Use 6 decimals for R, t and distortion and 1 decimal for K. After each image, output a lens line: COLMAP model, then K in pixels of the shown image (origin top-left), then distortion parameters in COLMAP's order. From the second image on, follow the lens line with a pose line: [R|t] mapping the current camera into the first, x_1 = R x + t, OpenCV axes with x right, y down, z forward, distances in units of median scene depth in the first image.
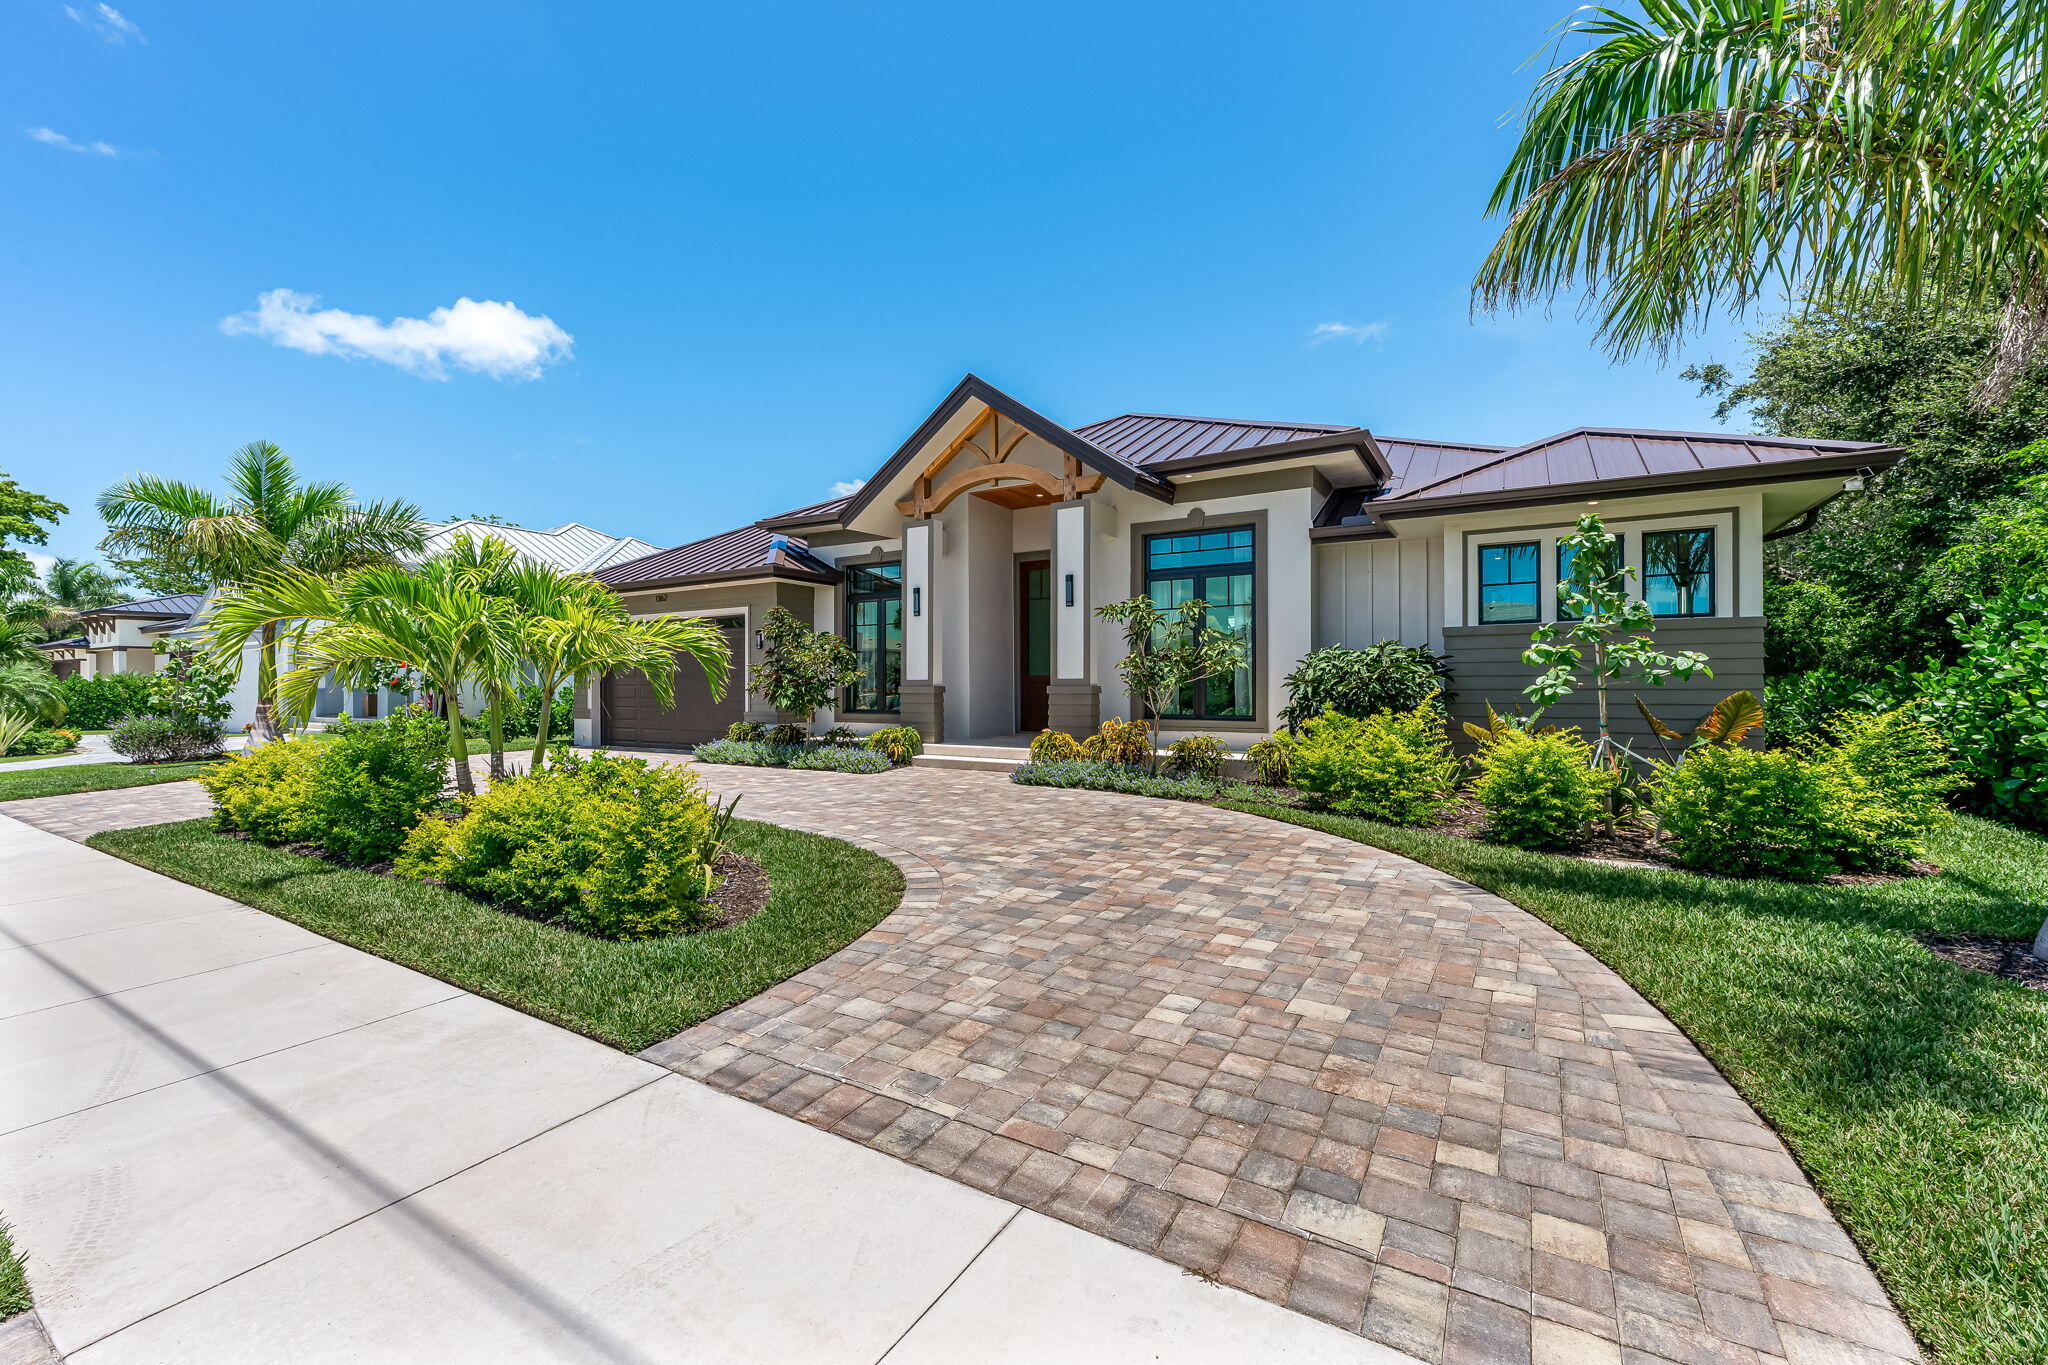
lens RADIAL K [[847.2, 0, 1018.3], [0, 847.2, 674.6], [0, 0, 1]] dist [0.001067, -0.000316]
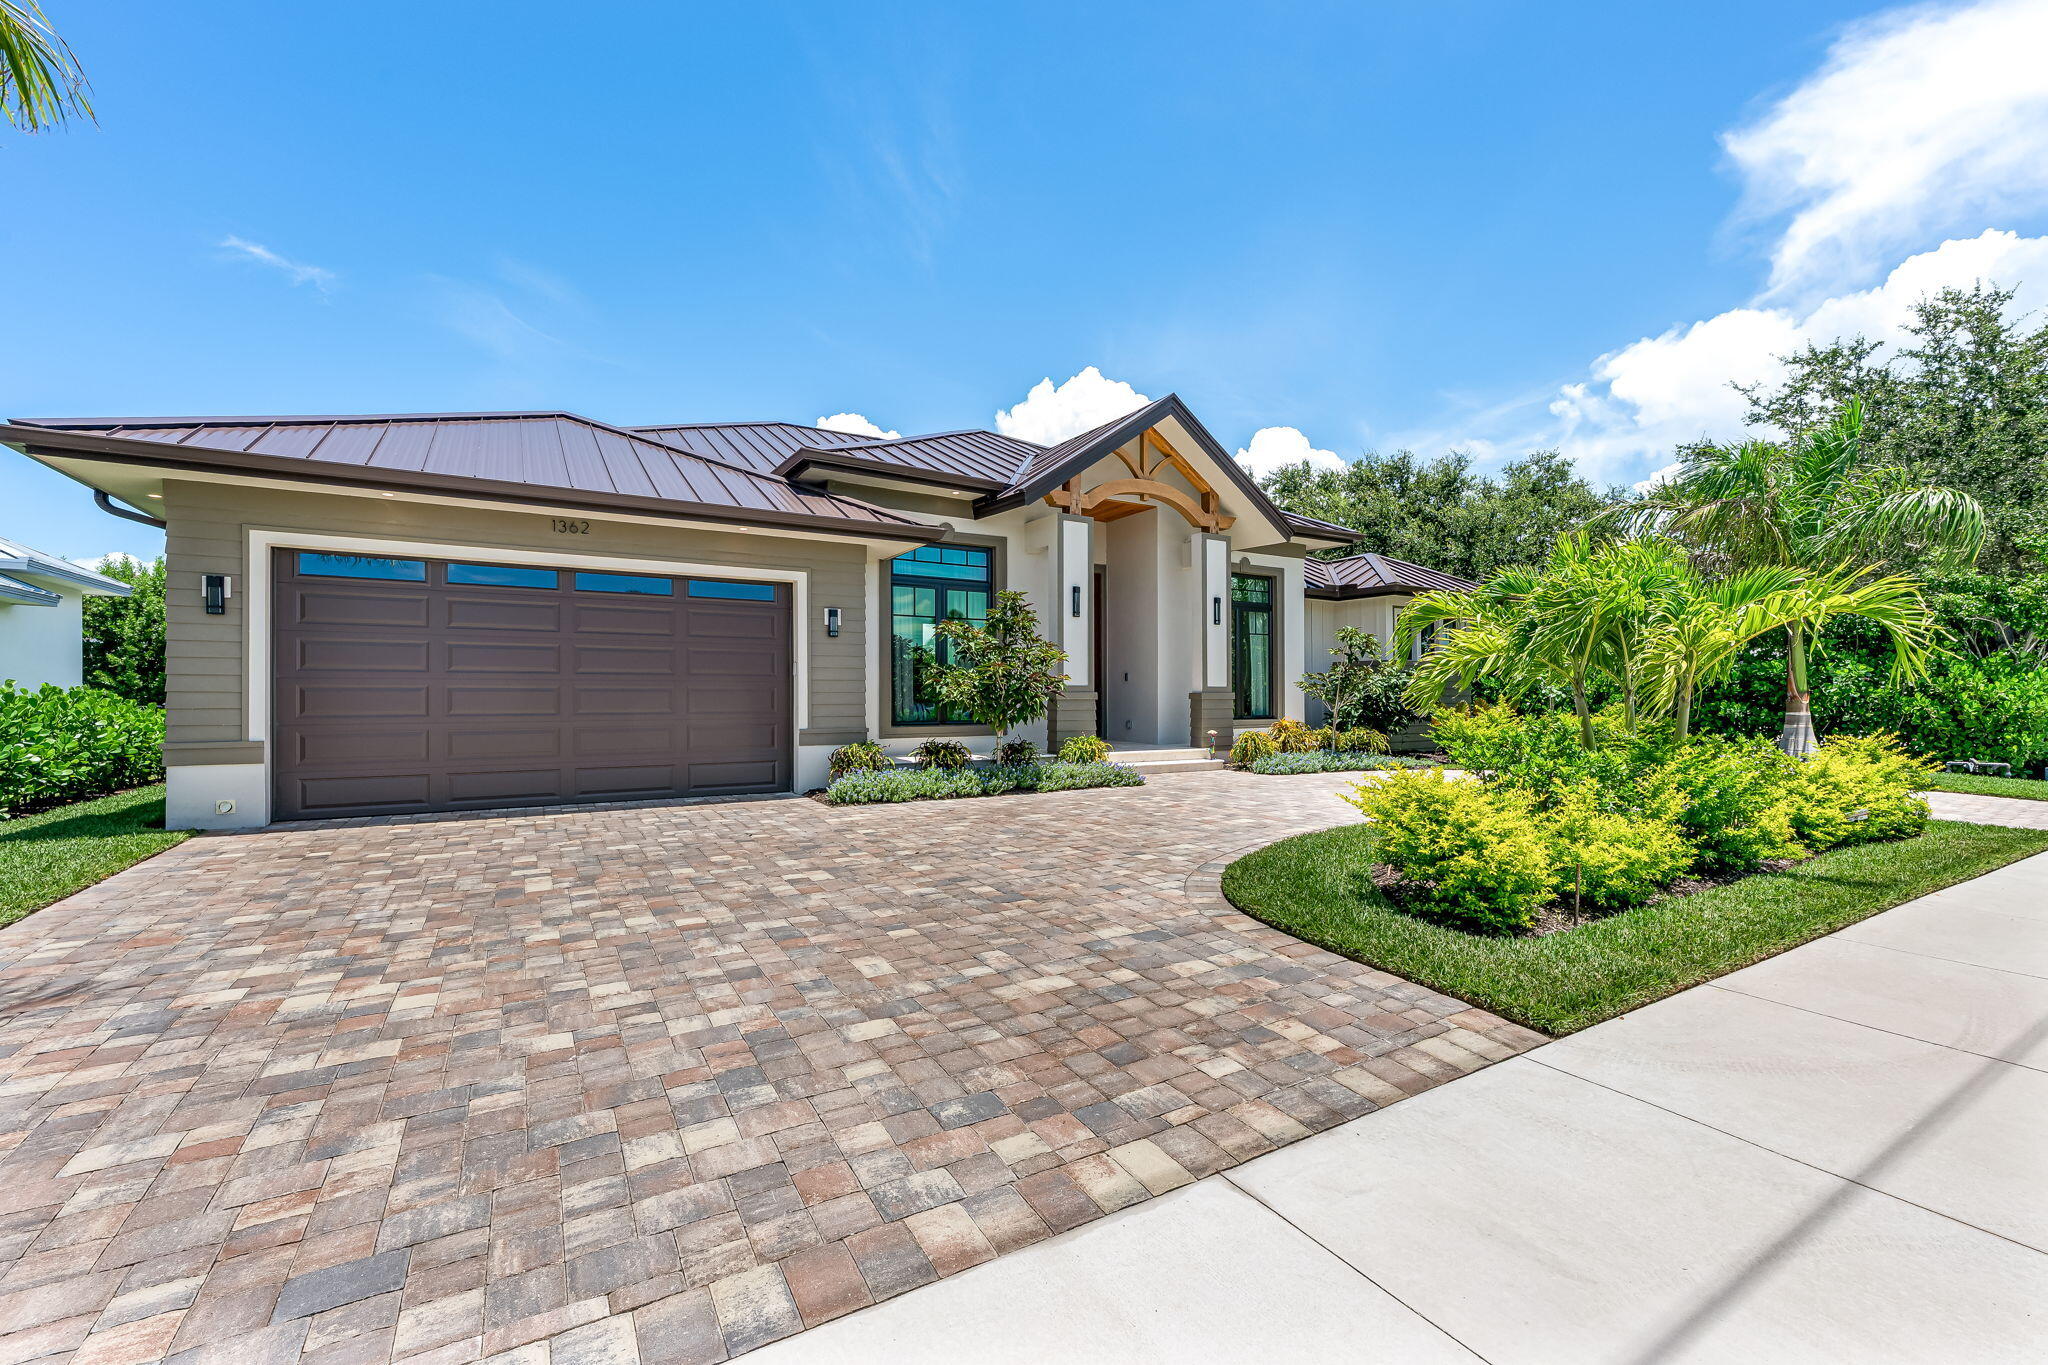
lens RADIAL K [[825.9, 0, 1021.3], [0, 825.9, 685.2], [0, 0, 1]] dist [0.000338, 0.000193]
pose [[0.470303, 0.009761, 0.882451, -0.973740], [-0.018731, 0.999824, -0.001076, 0.008173], [-0.882306, -0.016024, 0.470403, 0.638293]]
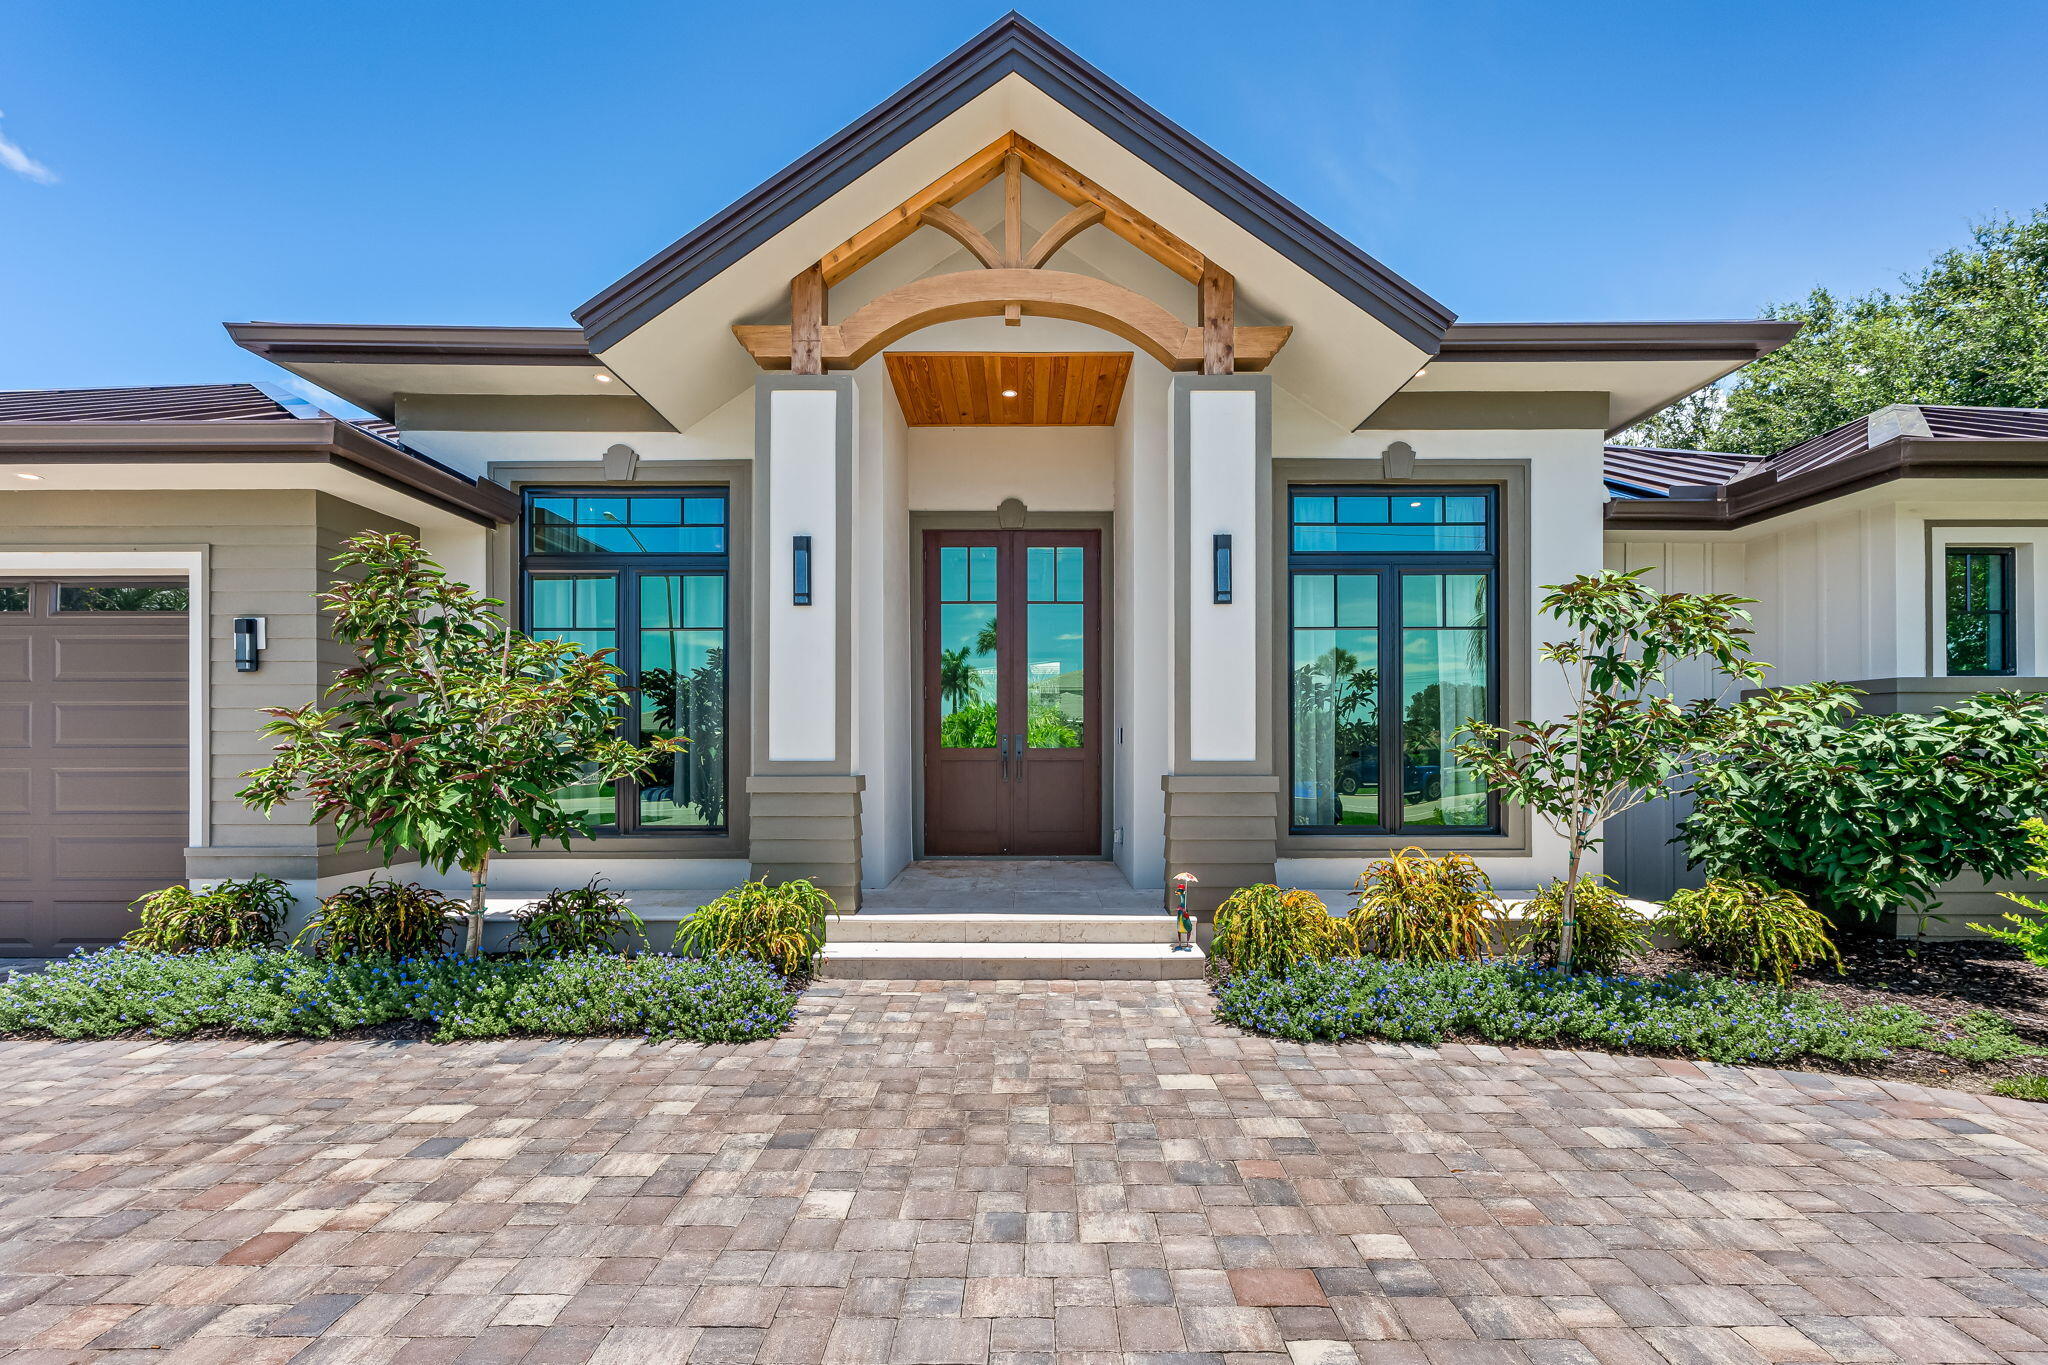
lens RADIAL K [[840.0, 0, 1030.3], [0, 840.0, 747.1], [0, 0, 1]] dist [0.000409, 0.000138]
pose [[0.848683, 0.002015, 0.528898, -0.246997], [-0.008460, 0.999917, 0.009765, -0.005326], [-0.528835, -0.012762, 0.848629, 0.606389]]
